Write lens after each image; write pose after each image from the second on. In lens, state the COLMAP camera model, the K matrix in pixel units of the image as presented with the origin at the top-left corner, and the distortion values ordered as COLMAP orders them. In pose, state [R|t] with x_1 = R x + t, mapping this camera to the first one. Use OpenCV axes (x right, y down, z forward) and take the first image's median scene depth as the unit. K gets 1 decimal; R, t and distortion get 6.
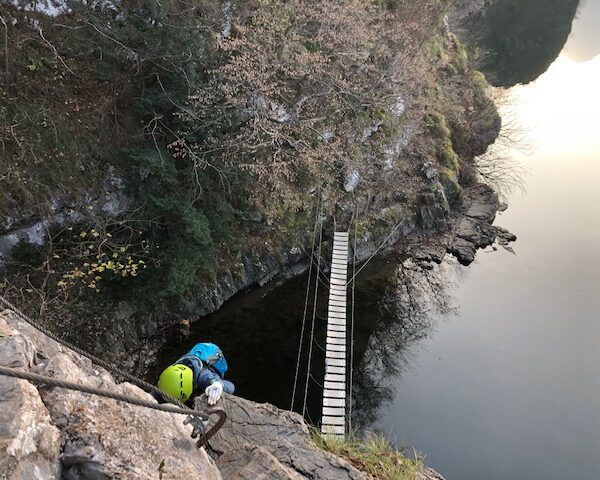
lens RADIAL K [[517.6, 0, 296.5], [0, 517.6, 232.9], [0, 0, 1]] dist [0.067015, -0.093879]
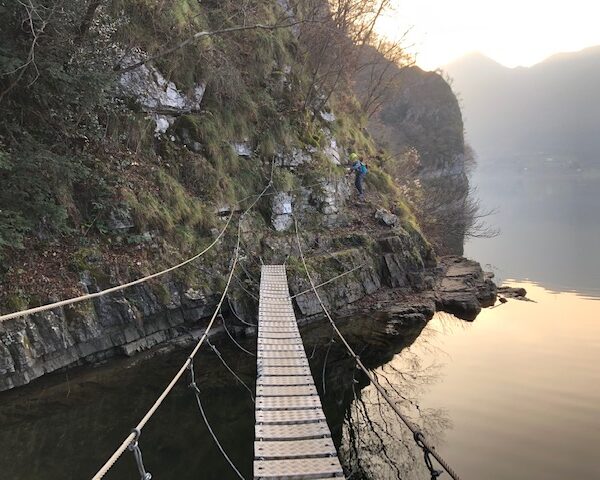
lens RADIAL K [[517.6, 0, 296.5], [0, 517.6, 232.9], [0, 0, 1]] dist [0.067015, -0.093879]
pose [[0.987352, -0.019604, 0.157328, 0.018678], [0.086915, 0.896853, -0.433705, 0.224283], [-0.132598, 0.441893, 0.887214, 0.421783]]
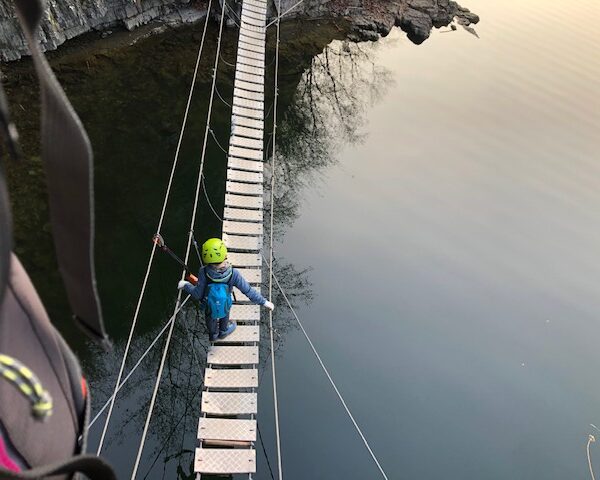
lens RADIAL K [[520.7, 0, 300.0], [0, 520.7, 240.0], [0, 0, 1]] dist [0.044036, 0.000882]
pose [[0.972363, 0.042858, 0.229506, -0.000871], [-0.109948, 0.951241, 0.288189, 0.132421], [-0.205964, -0.305458, 0.929664, 0.246142]]
